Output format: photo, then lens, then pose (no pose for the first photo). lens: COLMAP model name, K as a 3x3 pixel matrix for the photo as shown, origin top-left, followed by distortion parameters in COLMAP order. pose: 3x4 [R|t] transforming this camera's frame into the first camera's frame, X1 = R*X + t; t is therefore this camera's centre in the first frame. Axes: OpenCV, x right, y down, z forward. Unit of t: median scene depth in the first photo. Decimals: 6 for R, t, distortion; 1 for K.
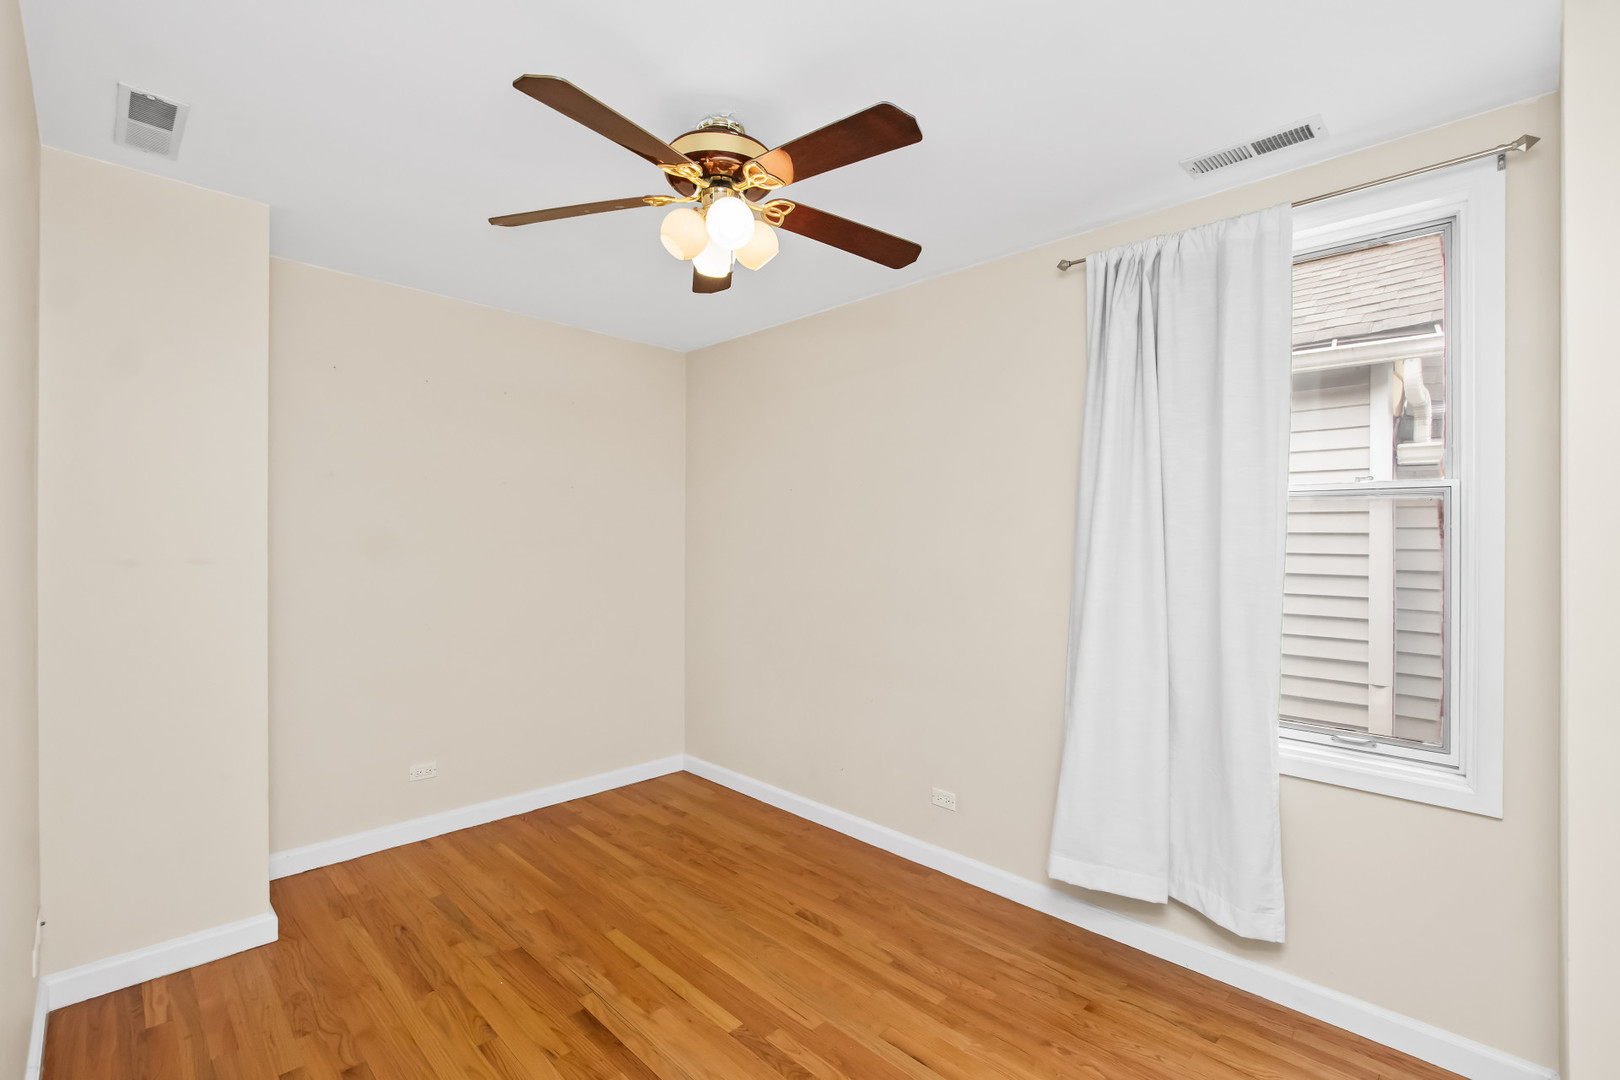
lens RADIAL K [[726.4, 0, 802.9], [0, 726.4, 512.8], [0, 0, 1]] dist [-0.004316, -0.000375]
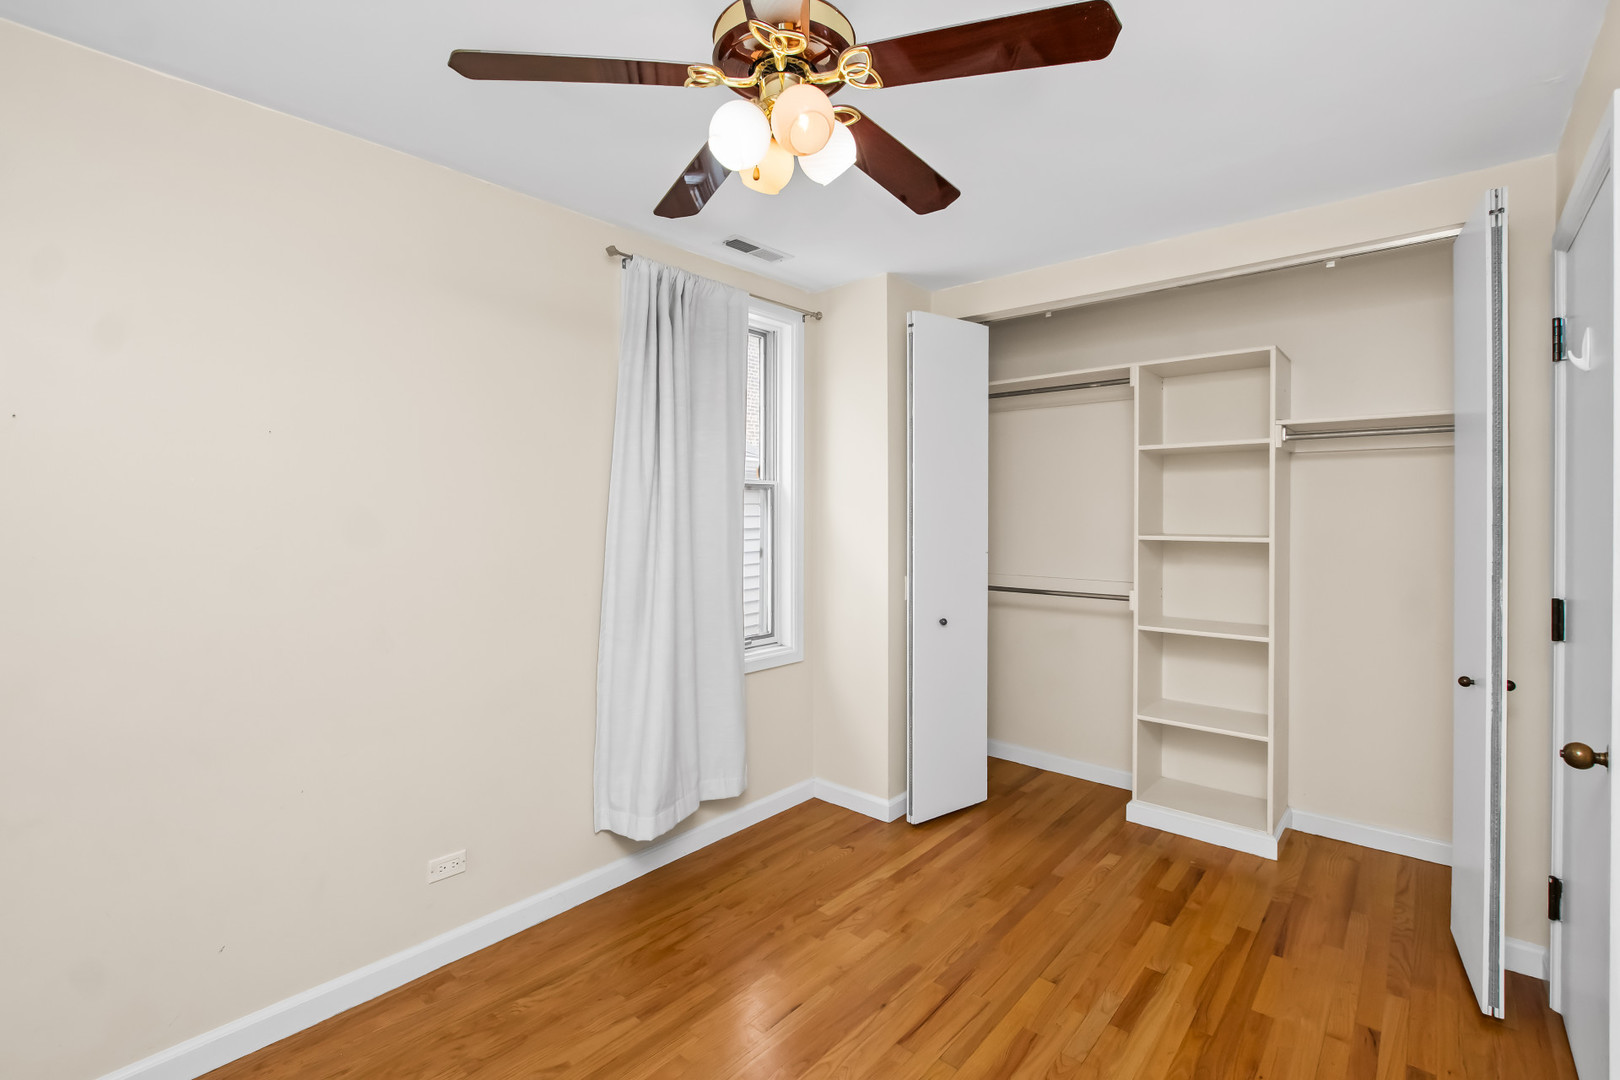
lens RADIAL K [[726.4, 0, 802.9], [0, 726.4, 512.8], [0, 0, 1]] dist [-0.004316, -0.000375]
pose [[-0.059553, -0.008903, 0.998185, -0.757134], [-0.027091, 0.999606, 0.007299, 0.008528], [-0.997857, -0.026607, -0.059771, 0.890689]]
